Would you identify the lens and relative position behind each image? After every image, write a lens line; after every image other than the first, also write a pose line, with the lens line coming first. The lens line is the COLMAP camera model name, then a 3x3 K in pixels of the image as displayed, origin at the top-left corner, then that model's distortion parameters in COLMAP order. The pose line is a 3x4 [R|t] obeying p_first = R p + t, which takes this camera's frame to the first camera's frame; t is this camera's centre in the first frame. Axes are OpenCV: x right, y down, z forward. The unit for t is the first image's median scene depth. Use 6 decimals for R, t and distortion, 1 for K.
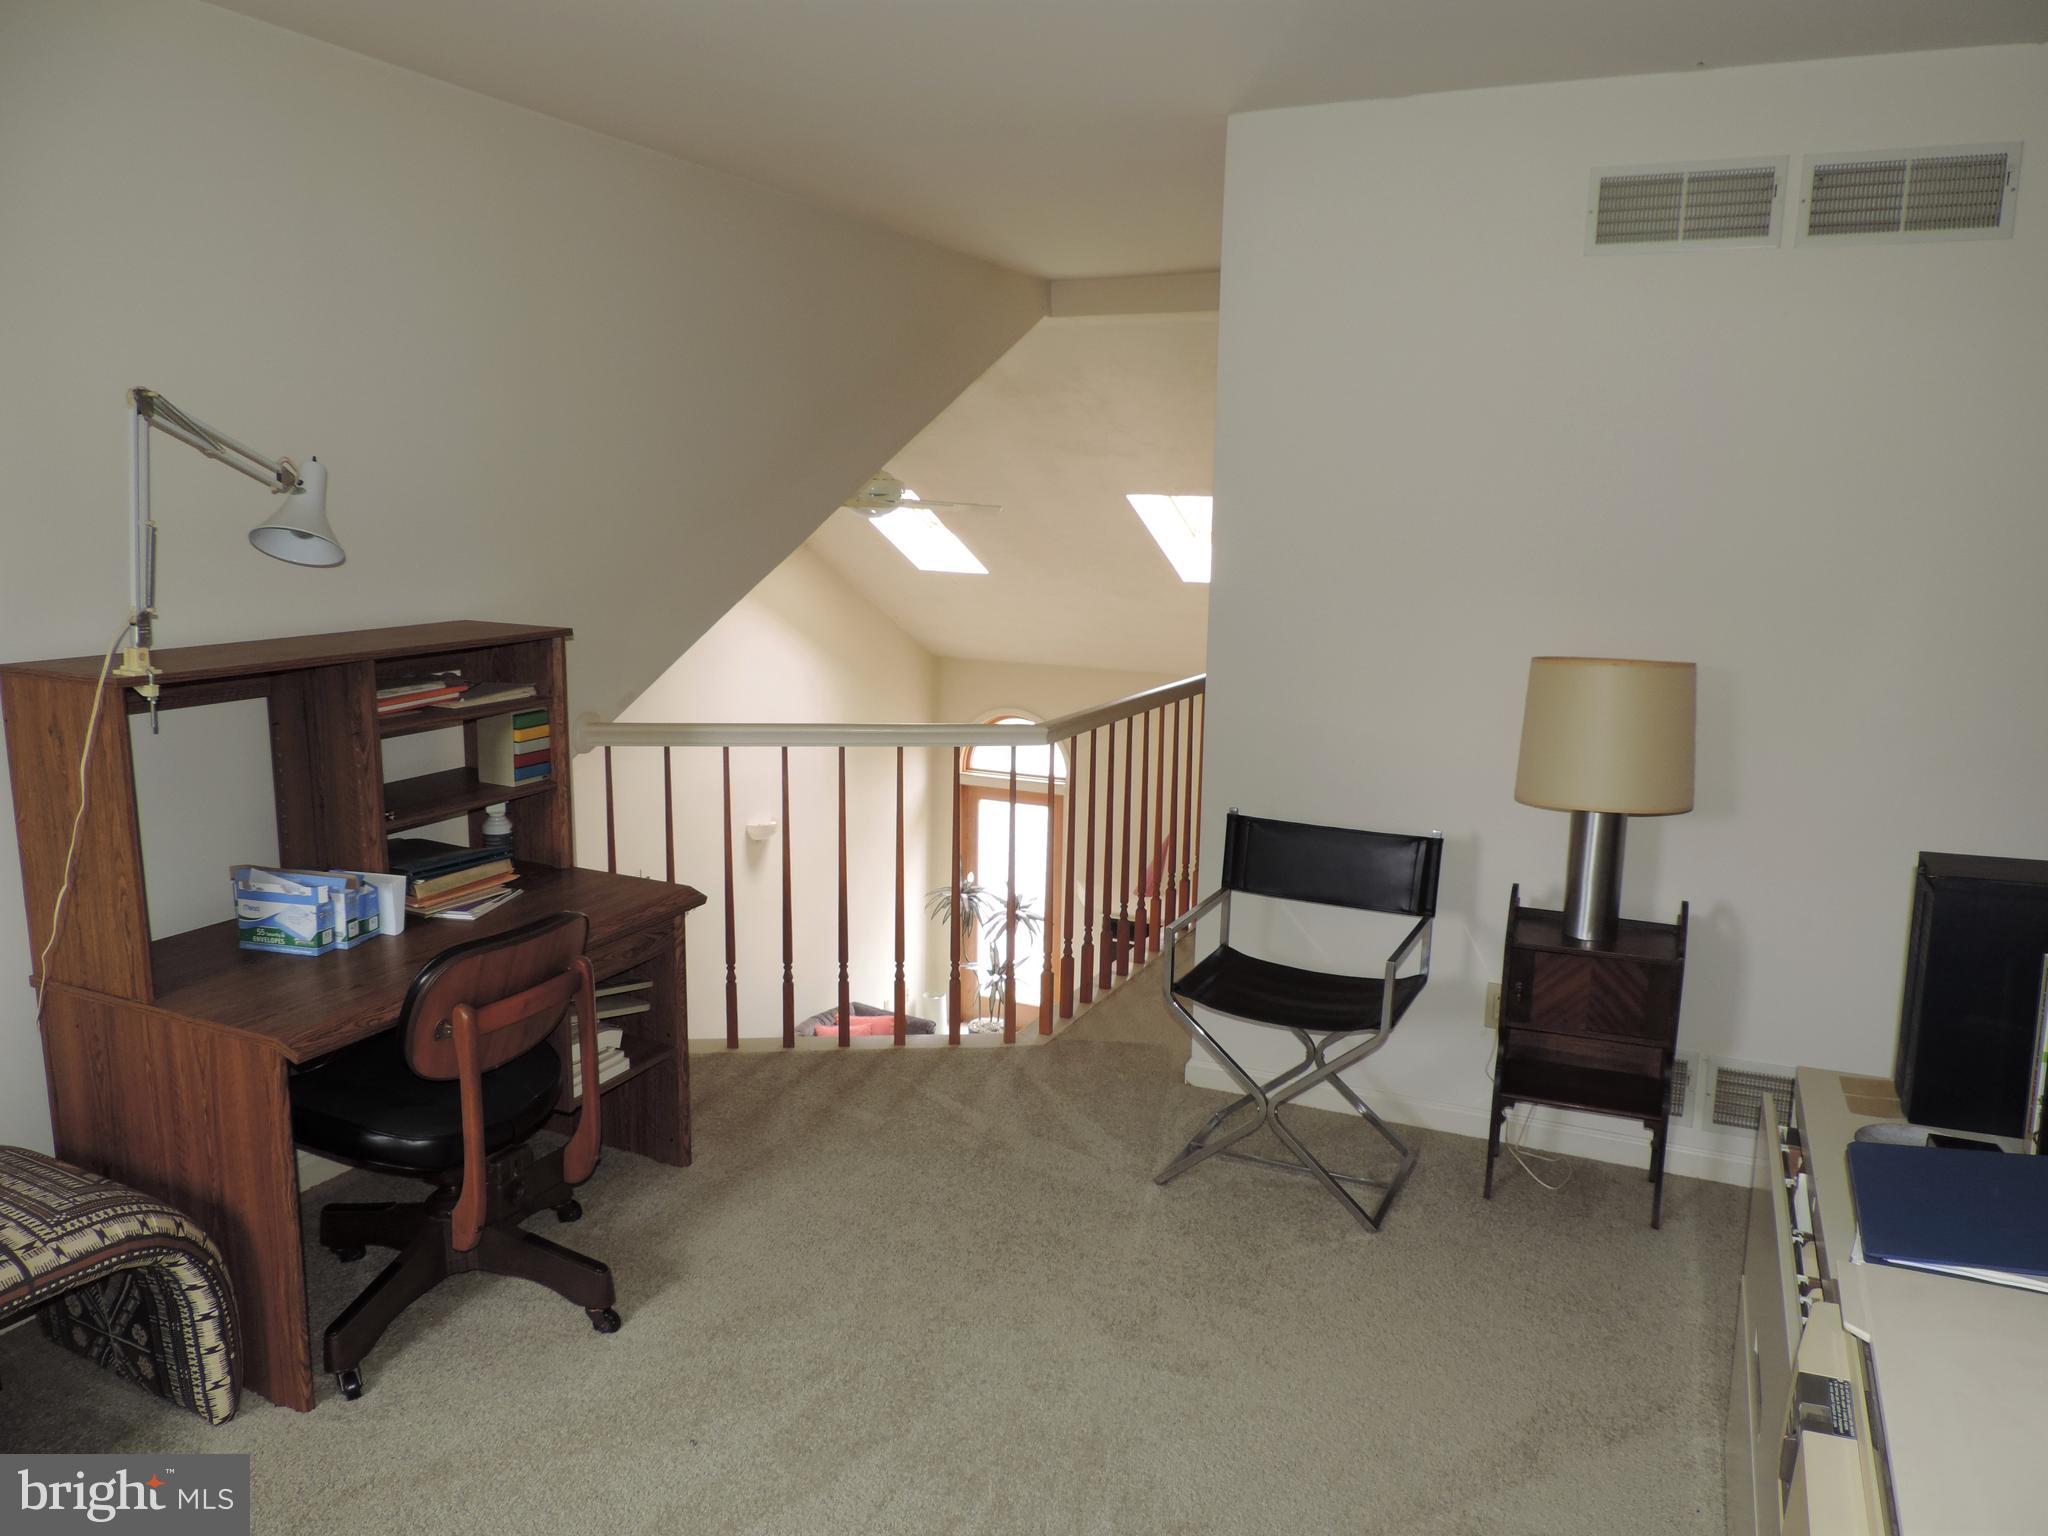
lens RADIAL K [[1447.5, 0, 1024.0], [0, 1447.5, 768.0], [0, 0, 1]] dist [-0.037763, 0.006340]
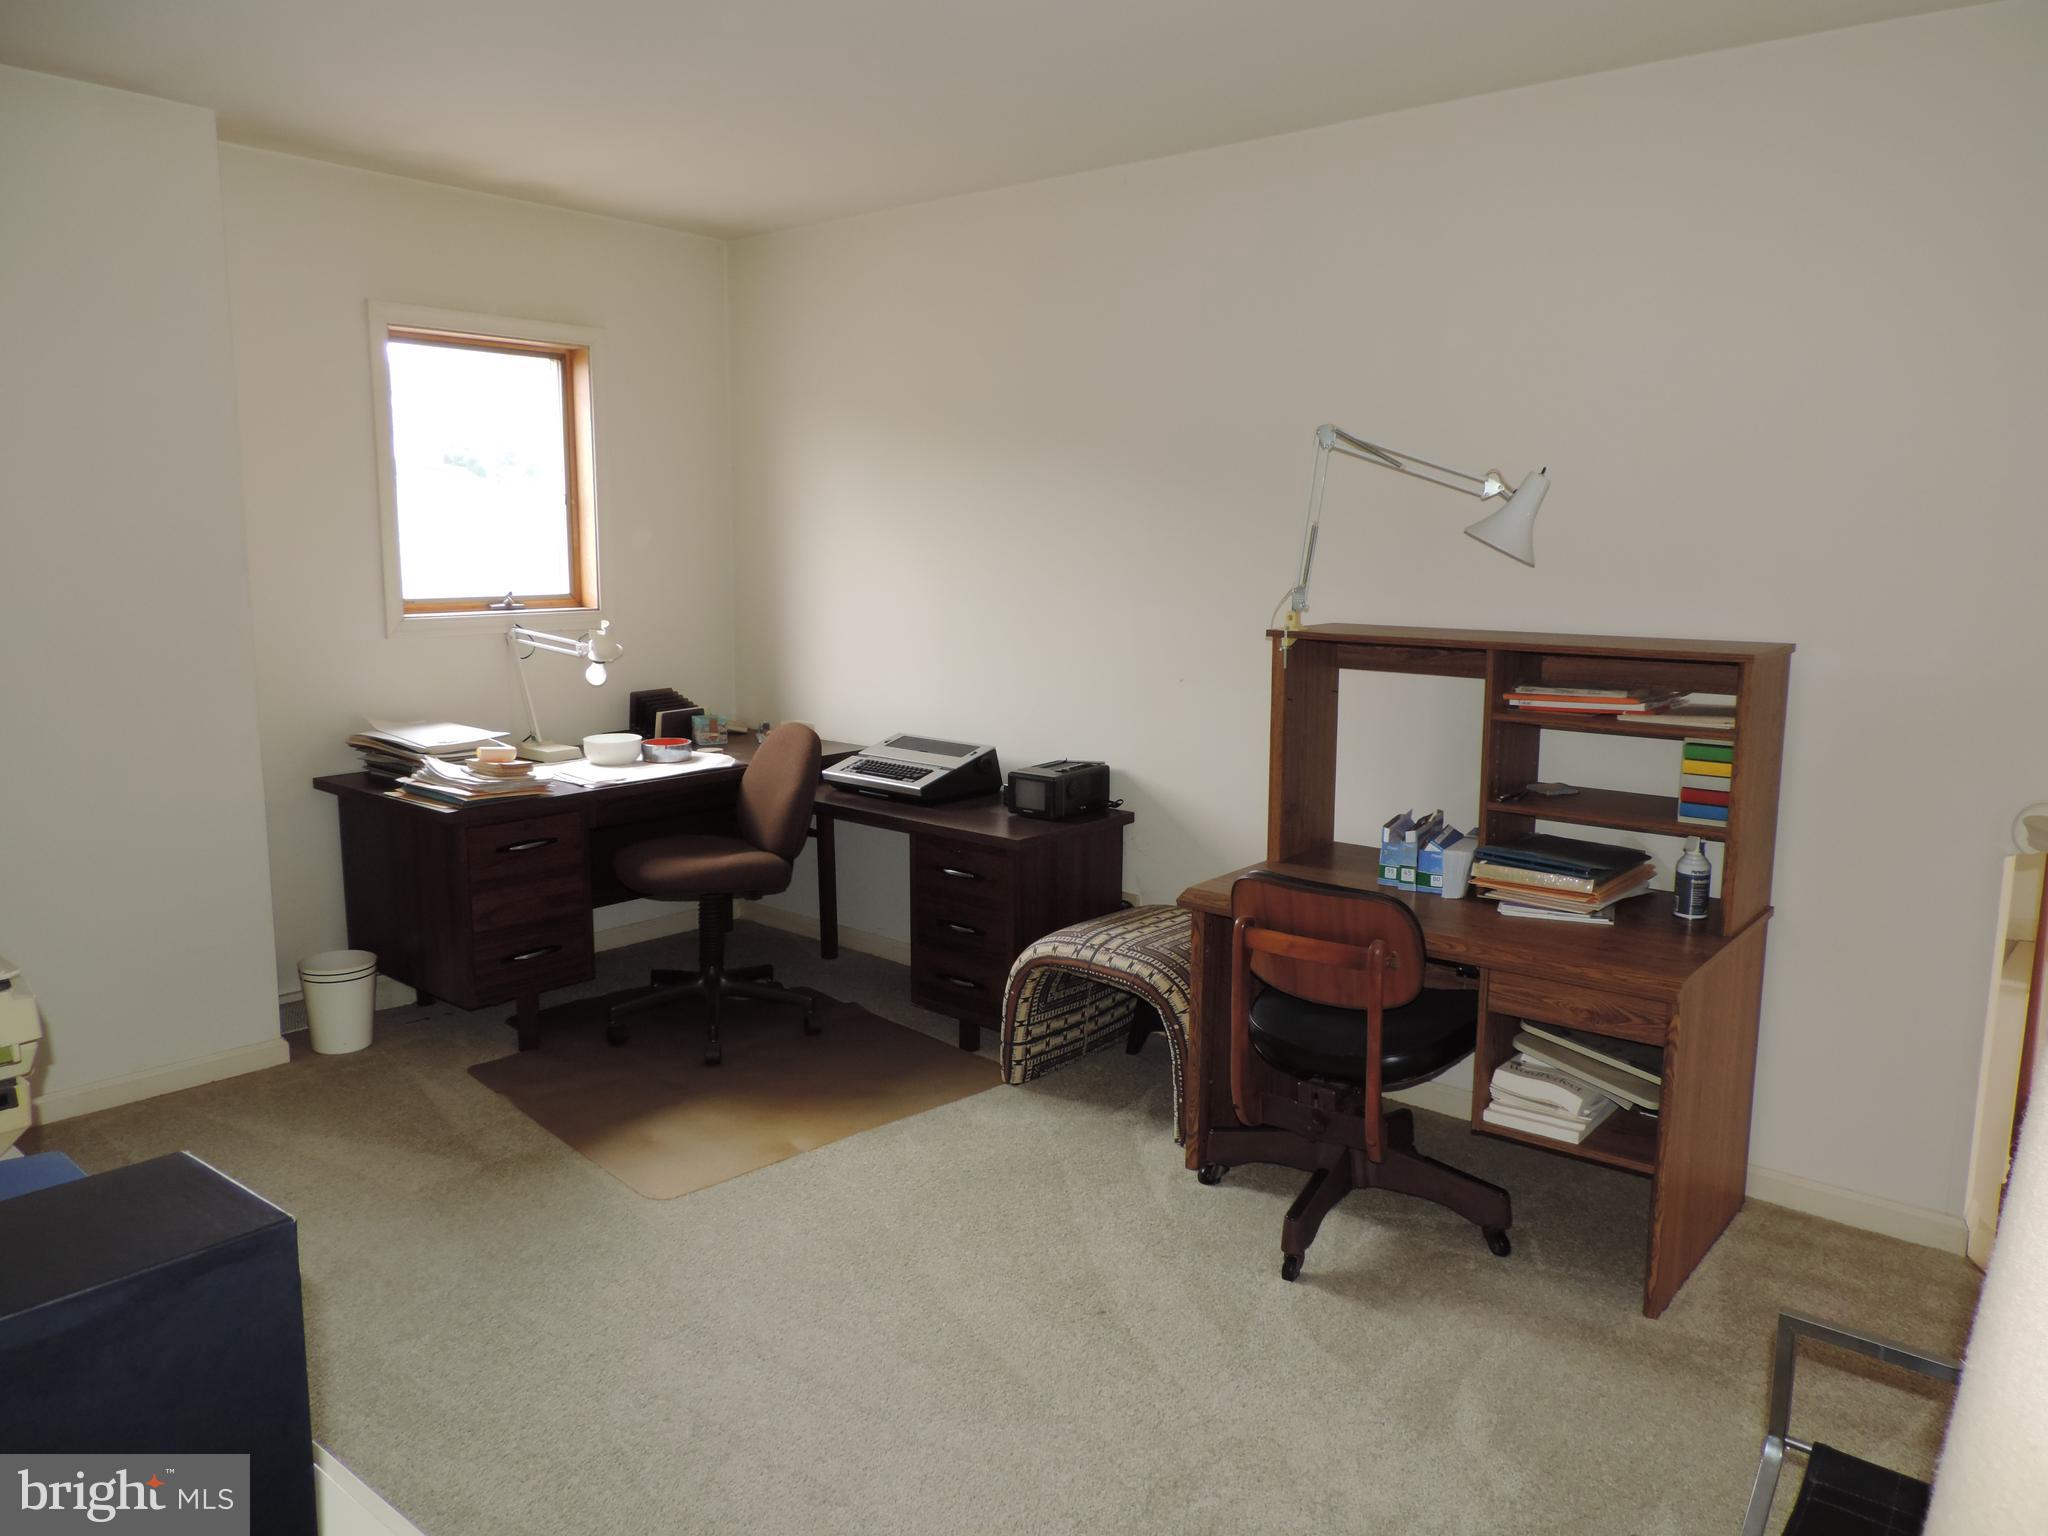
lens RADIAL K [[1447.5, 0, 1024.0], [0, 1447.5, 768.0], [0, 0, 1]] dist [-0.037763, 0.006340]
pose [[-0.256292, 0.135097, -0.957112, 0.696696], [-0.185458, 0.964915, 0.185860, -0.126645], [0.948641, 0.225138, -0.222245, 0.922113]]
